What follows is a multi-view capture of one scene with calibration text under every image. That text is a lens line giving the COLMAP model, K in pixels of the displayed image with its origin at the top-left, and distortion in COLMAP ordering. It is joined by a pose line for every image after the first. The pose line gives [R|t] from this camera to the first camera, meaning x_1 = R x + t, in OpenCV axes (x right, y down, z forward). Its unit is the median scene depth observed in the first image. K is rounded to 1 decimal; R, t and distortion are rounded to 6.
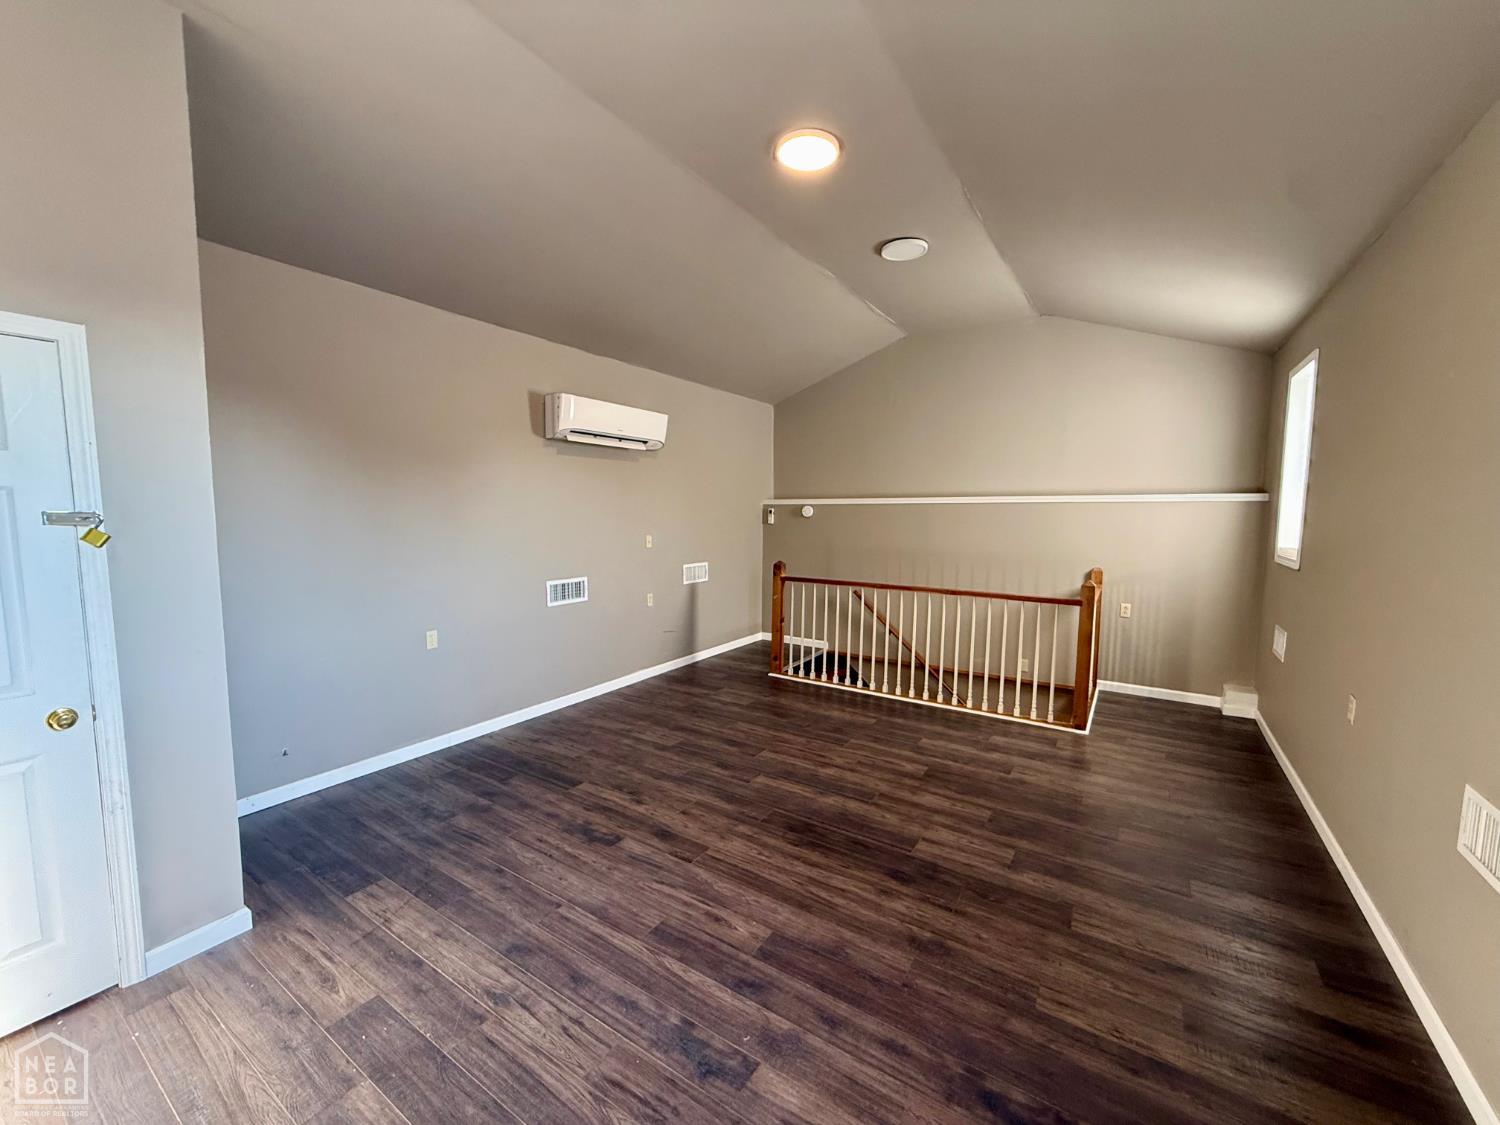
lens RADIAL K [[598.5, 0, 746.6], [0, 598.5, 564.0], [0, 0, 1]] dist [-0.000276, 0.000035]
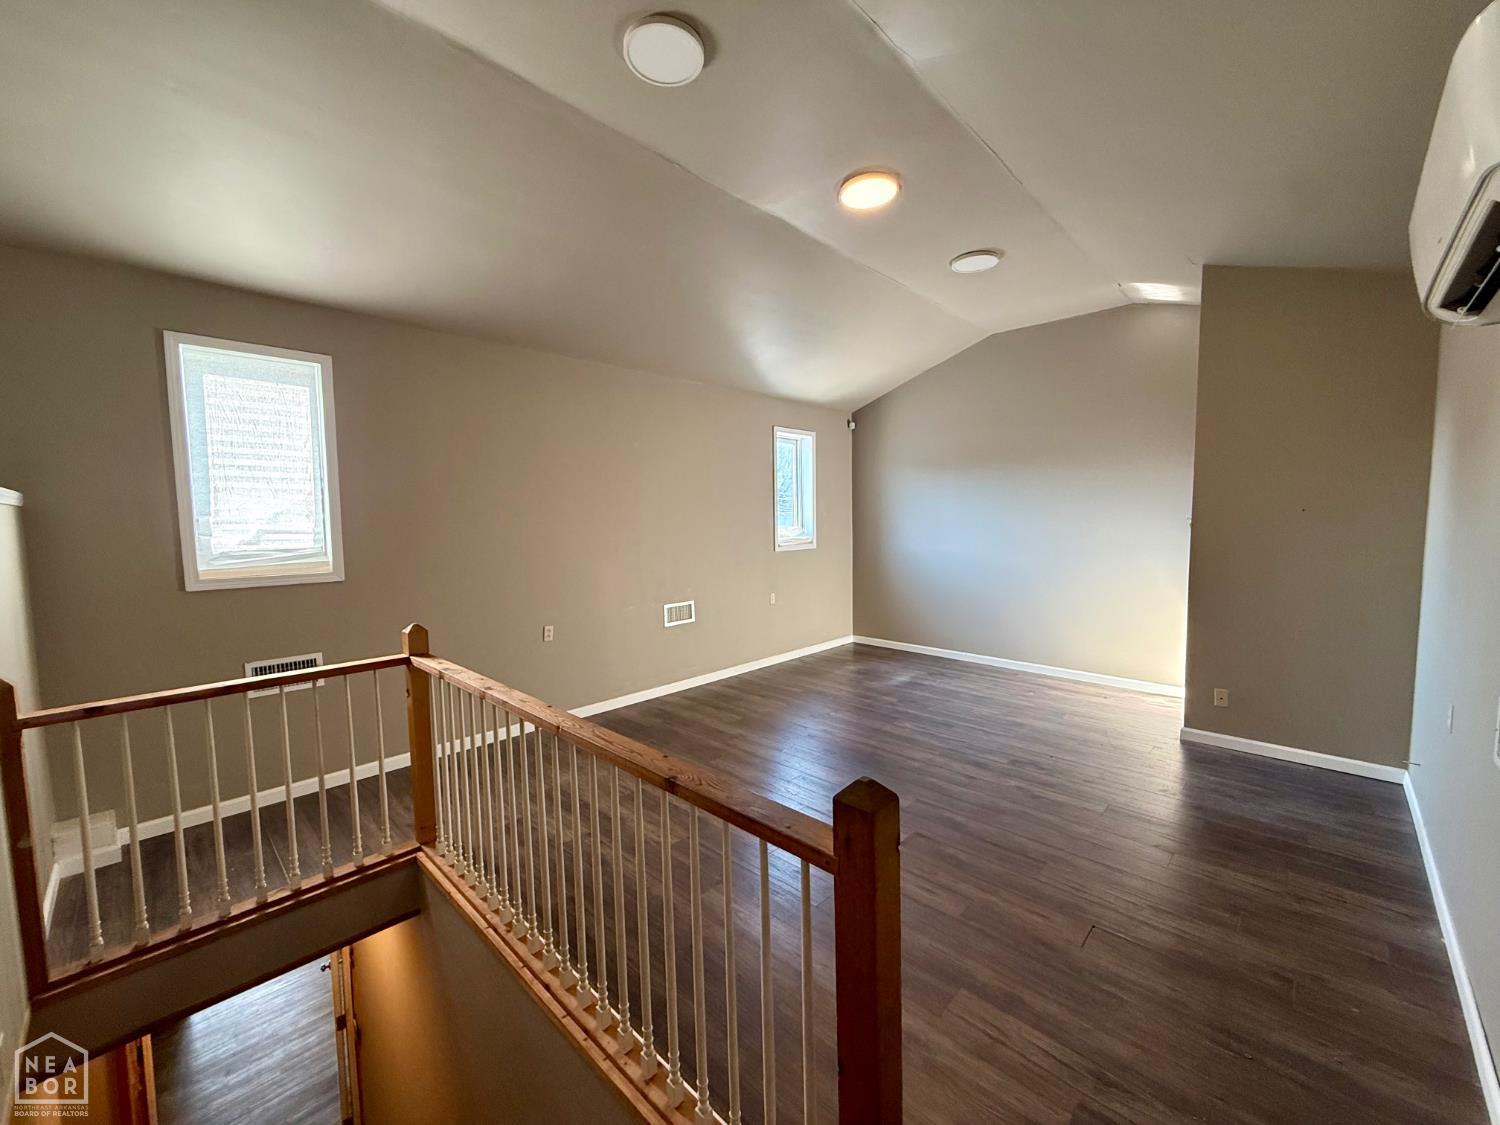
lens RADIAL K [[598.5, 0, 752.2], [0, 598.5, 563.8], [0, 0, 1]] dist [-0.000276, 0.000035]
pose [[-0.983131, -0.005087, 0.182834, 0.101450], [0.026453, 0.985149, 0.169653, -0.194901], [-0.180982, 0.171628, -0.968395, 2.129257]]
